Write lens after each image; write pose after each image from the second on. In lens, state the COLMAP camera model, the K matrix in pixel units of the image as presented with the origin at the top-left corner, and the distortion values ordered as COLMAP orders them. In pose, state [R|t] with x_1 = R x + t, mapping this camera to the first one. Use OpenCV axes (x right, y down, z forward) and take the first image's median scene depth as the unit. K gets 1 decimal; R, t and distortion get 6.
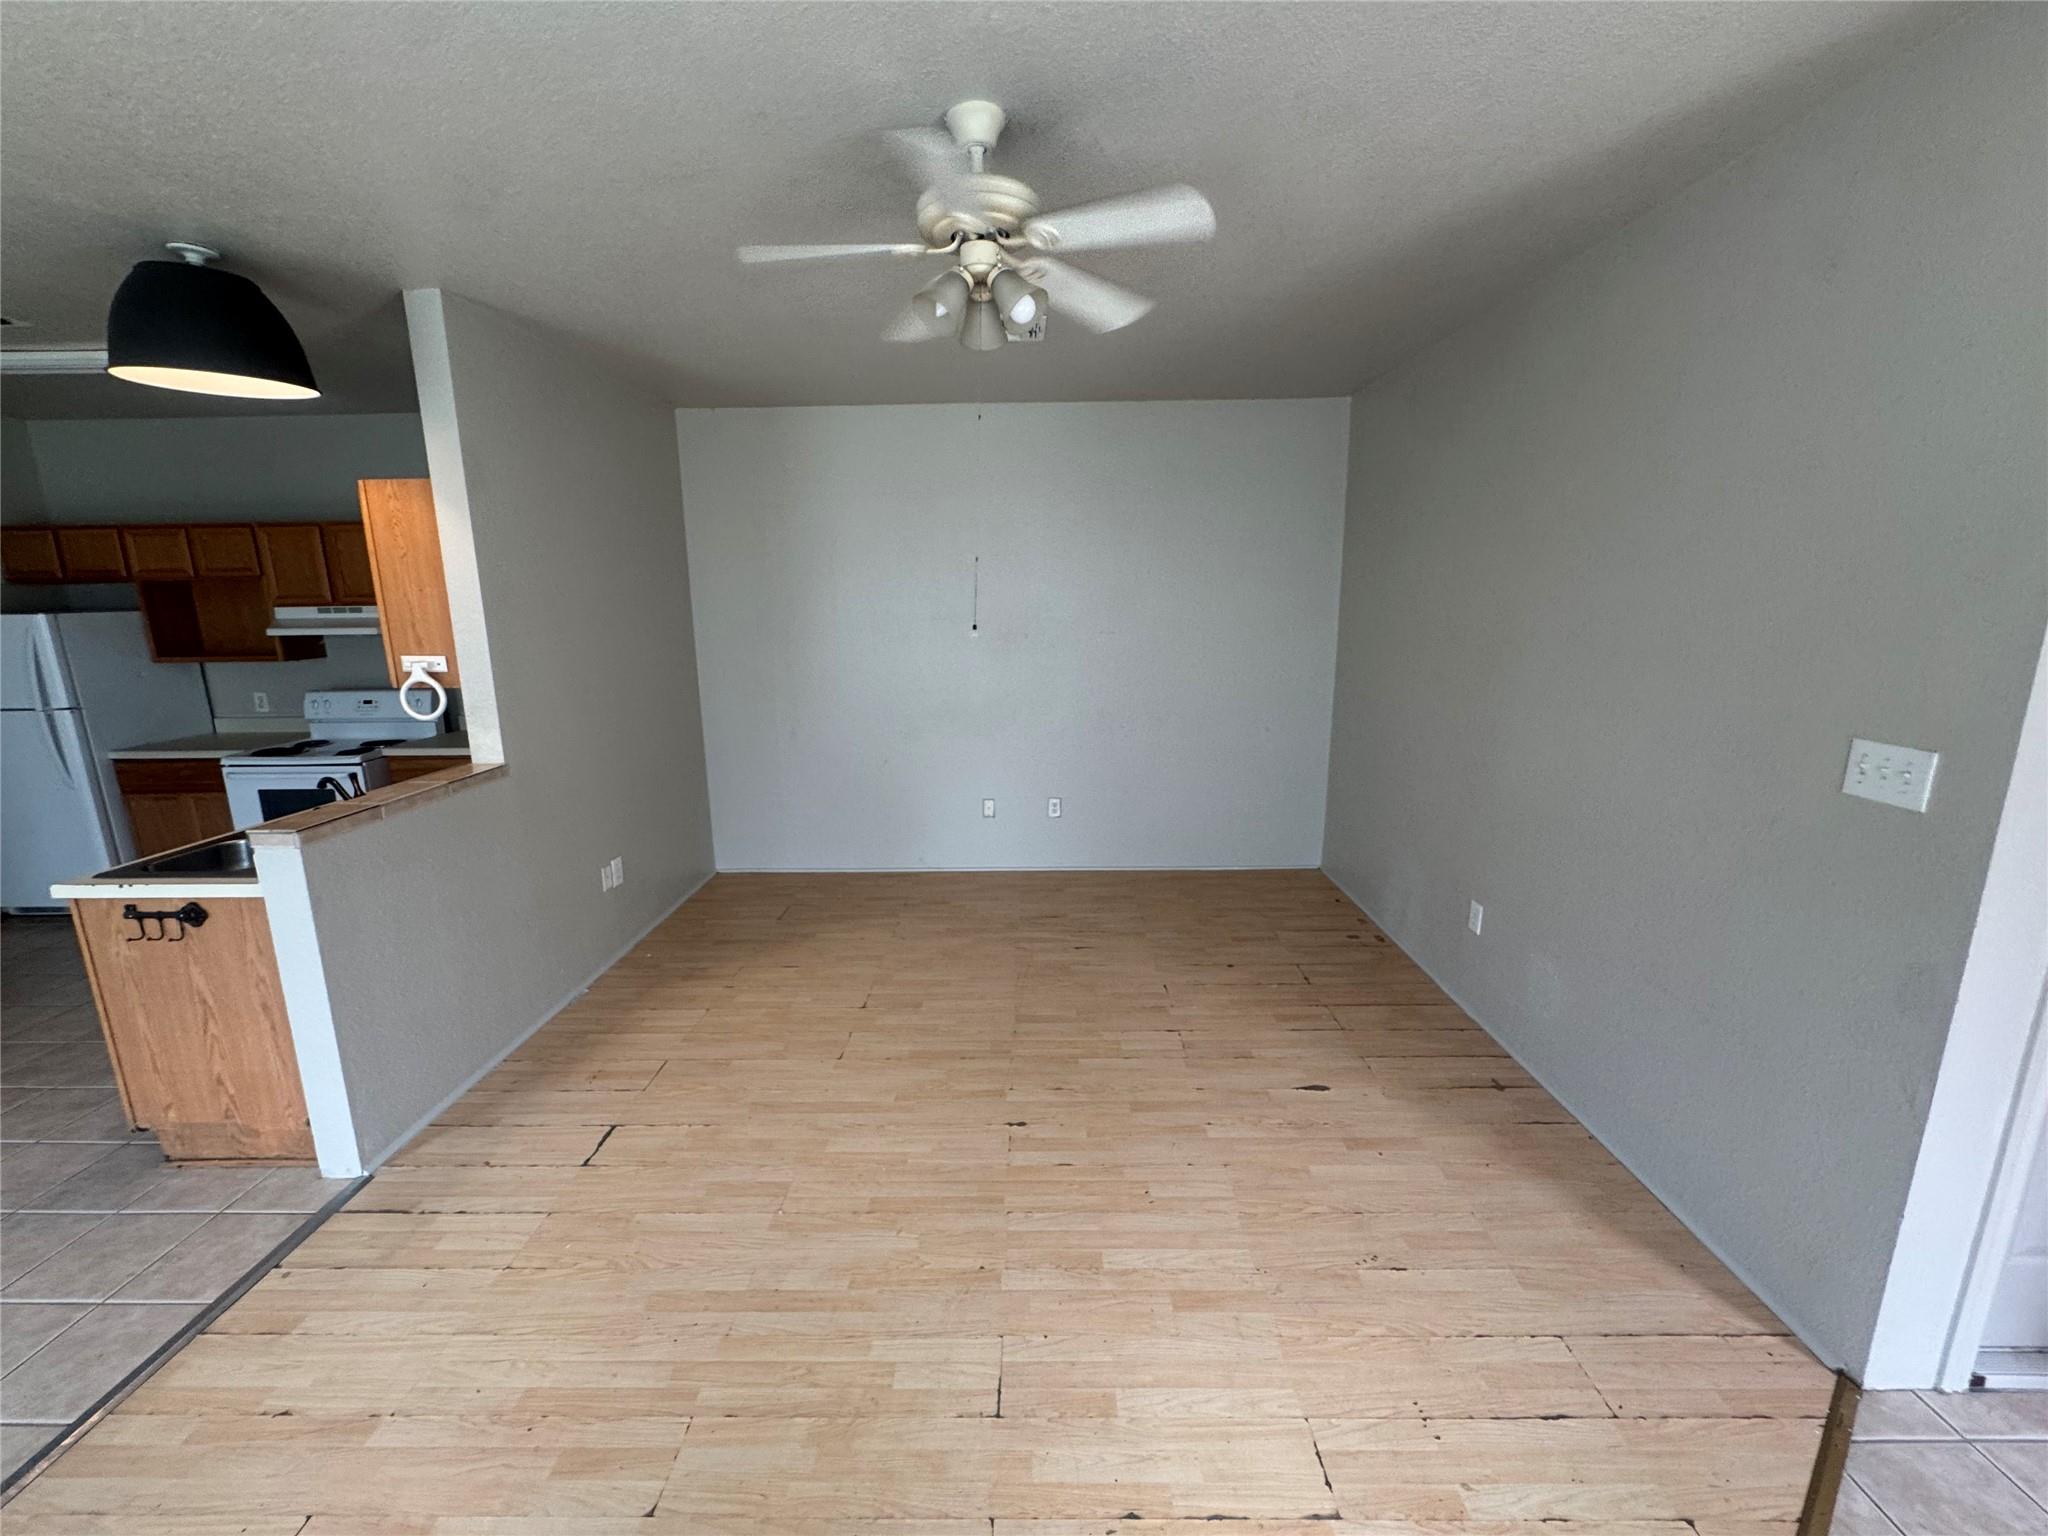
lens RADIAL K [[822.6, 0, 1027.9], [0, 822.6, 763.6], [0, 0, 1]] dist [-0.003384, -0.000180]
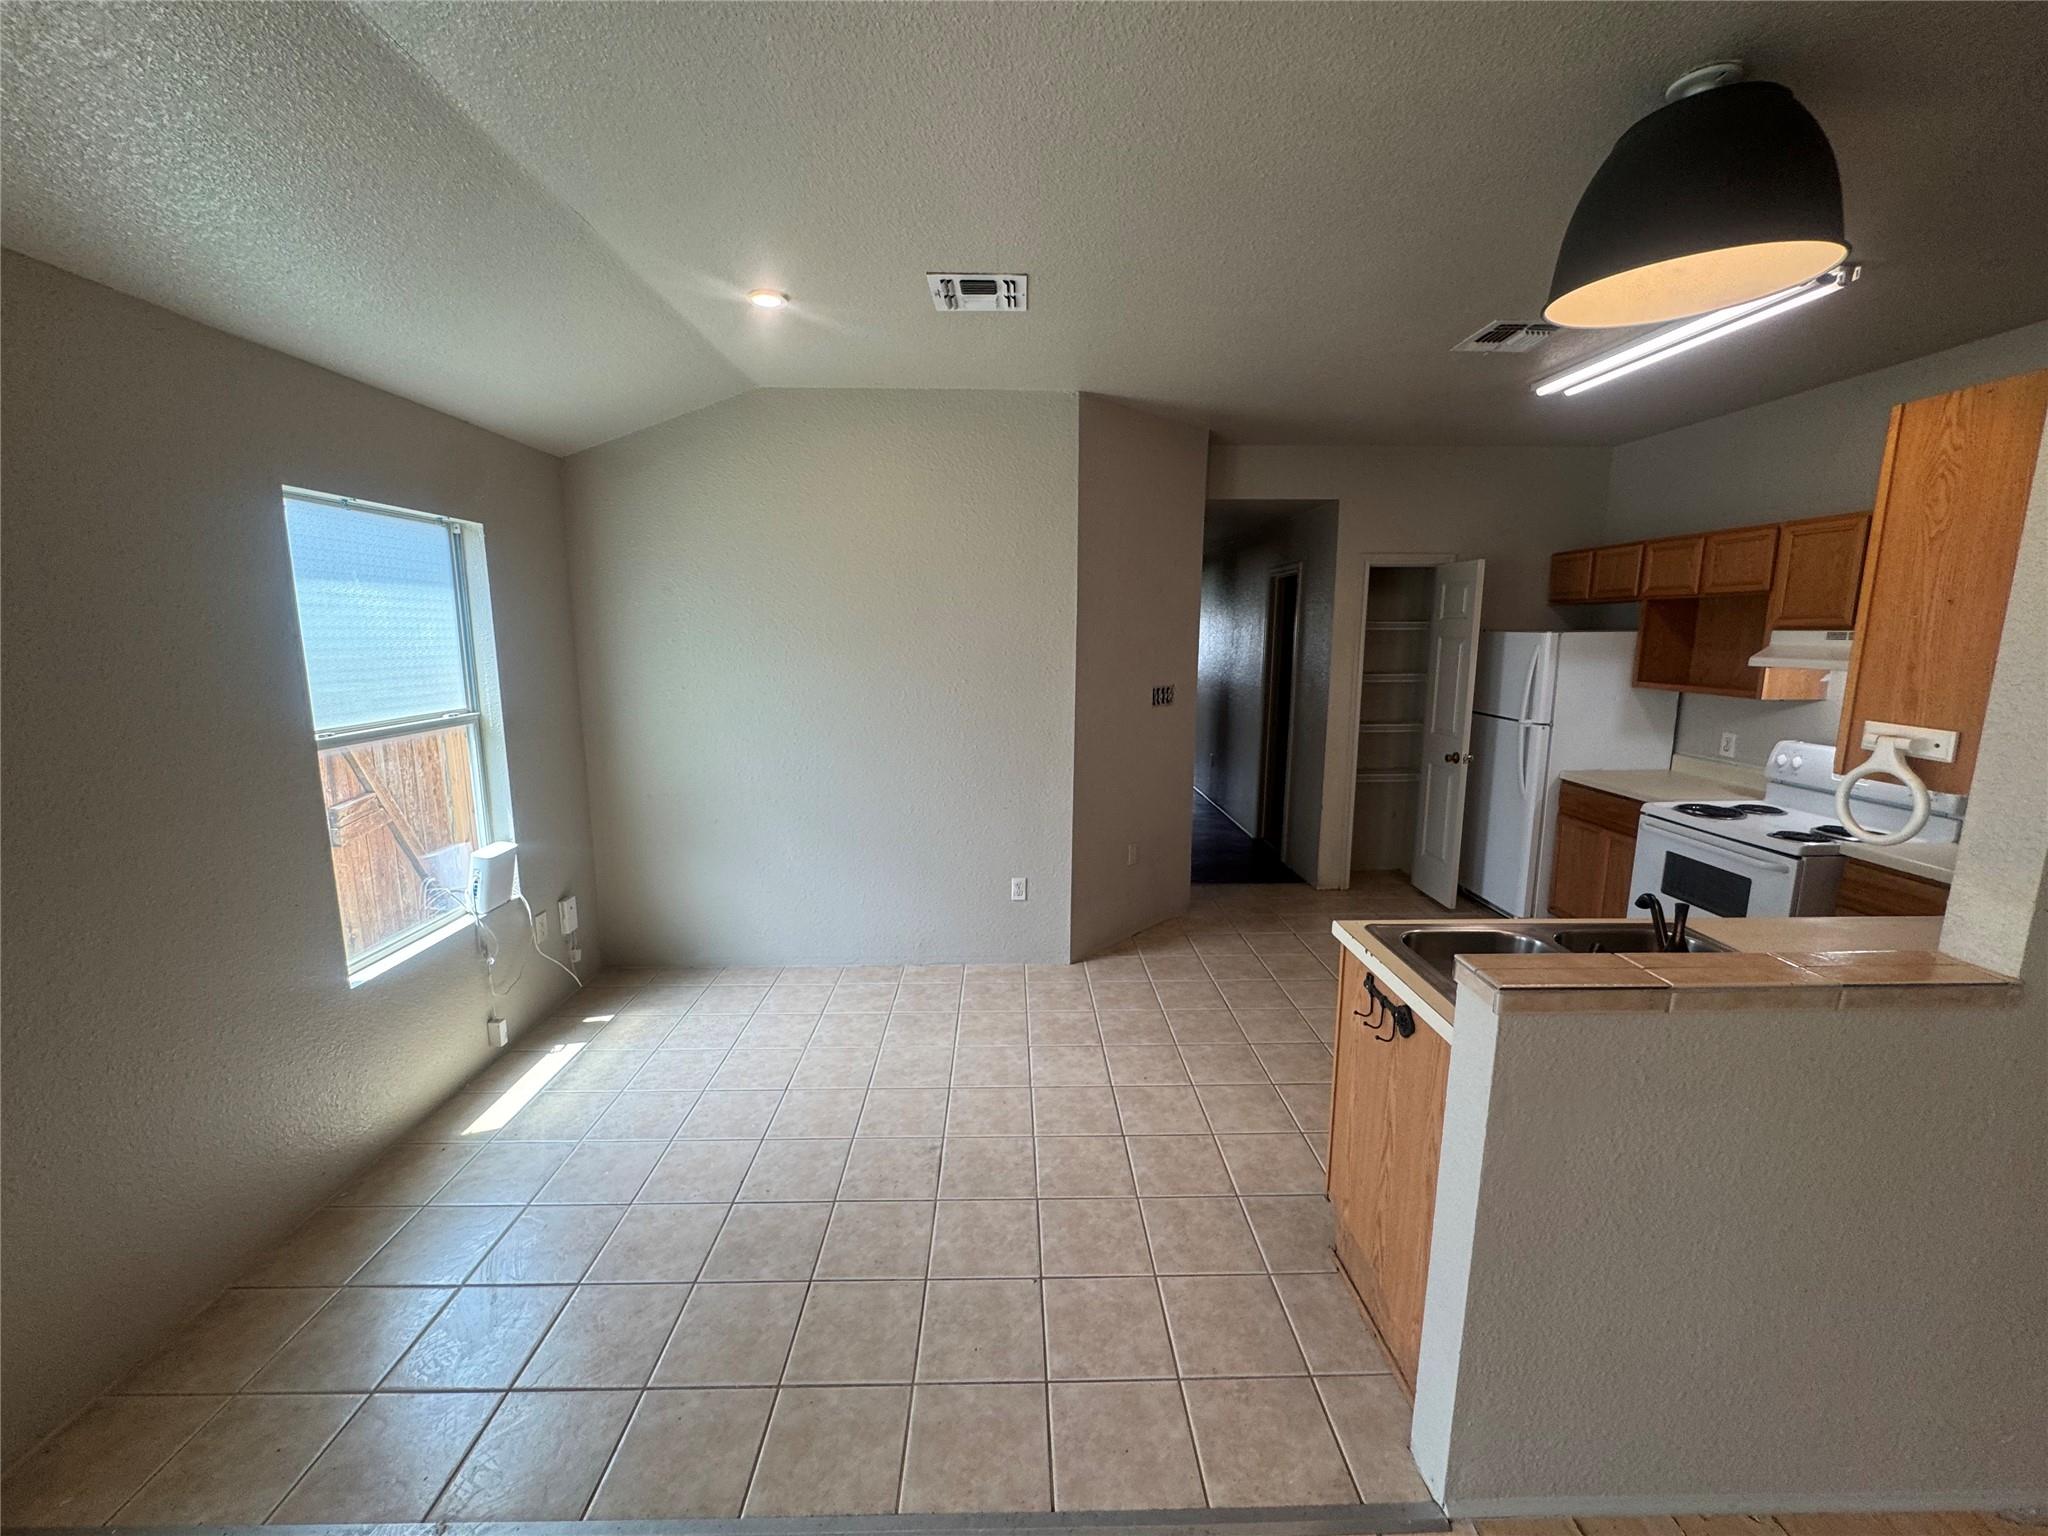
lens RADIAL K [[822.6, 0, 1021.5], [0, 822.6, 768.9], [0, 0, 1]] dist [-0.003384, -0.000180]
pose [[0.032465, 0.181331, -0.982886, -0.244137], [-0.202658, 0.964171, 0.171185, -0.082695], [0.978711, 0.193632, 0.068050, 0.430493]]
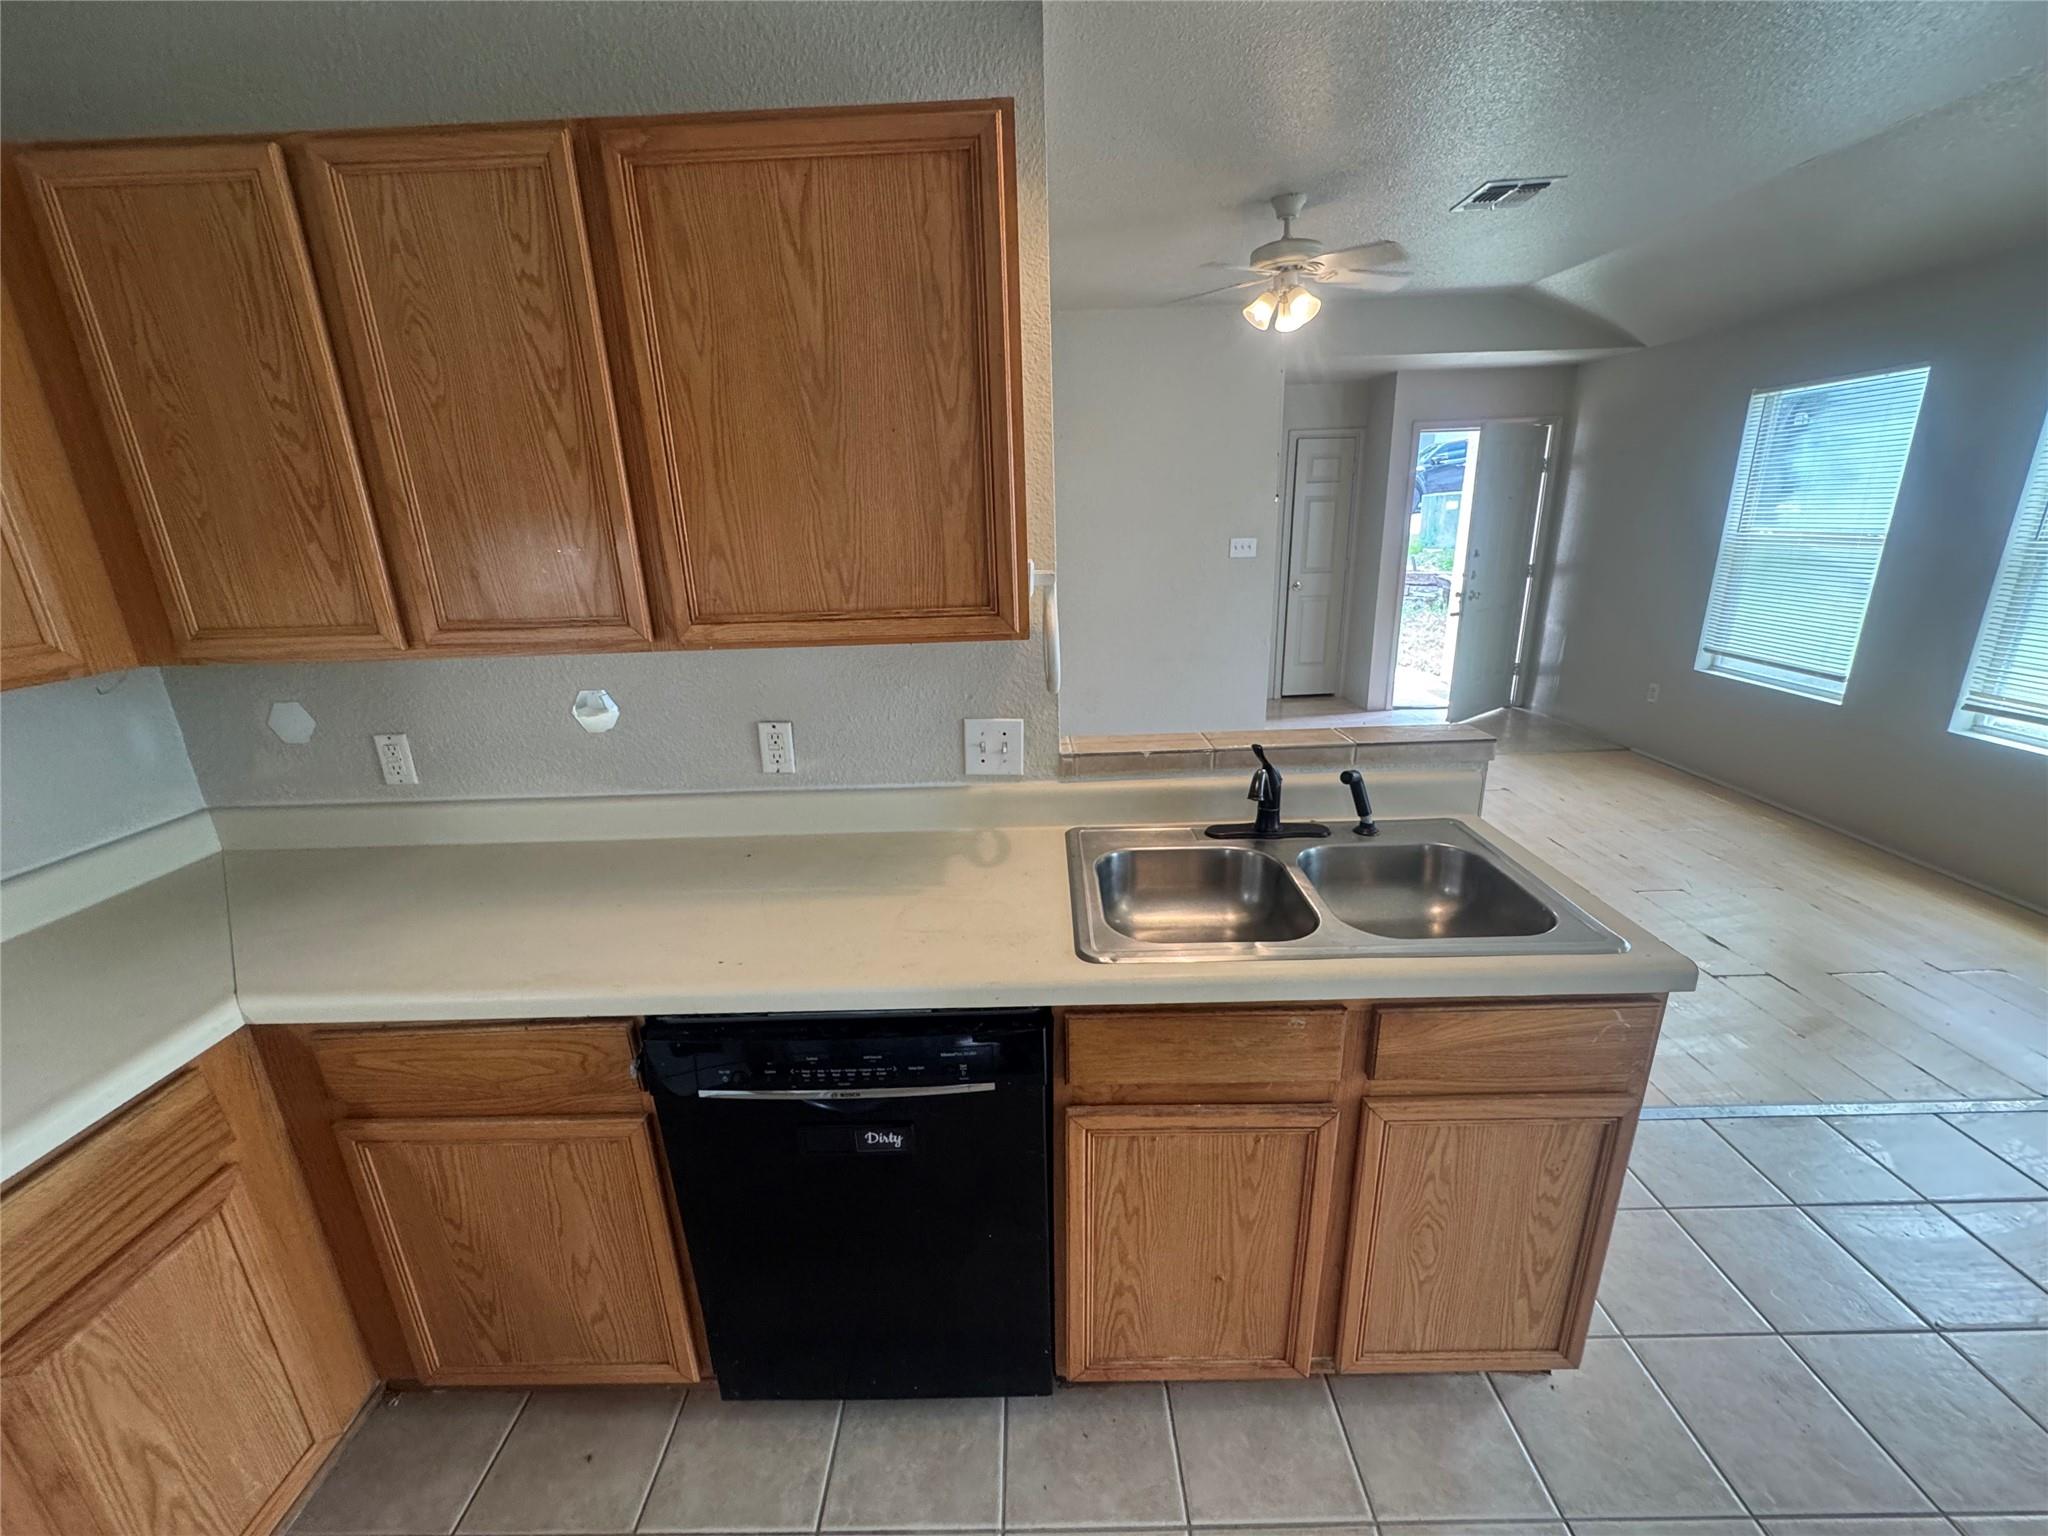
lens RADIAL K [[822.6, 0, 1026.3], [0, 822.6, 767.0], [0, 0, 1]] dist [-0.003384, -0.000180]
pose [[-0.010688, -0.285453, 0.958333, -1.275315], [0.231892, 0.931553, 0.280062, -0.159579], [-0.972683, 0.225223, 0.056238, 1.047916]]
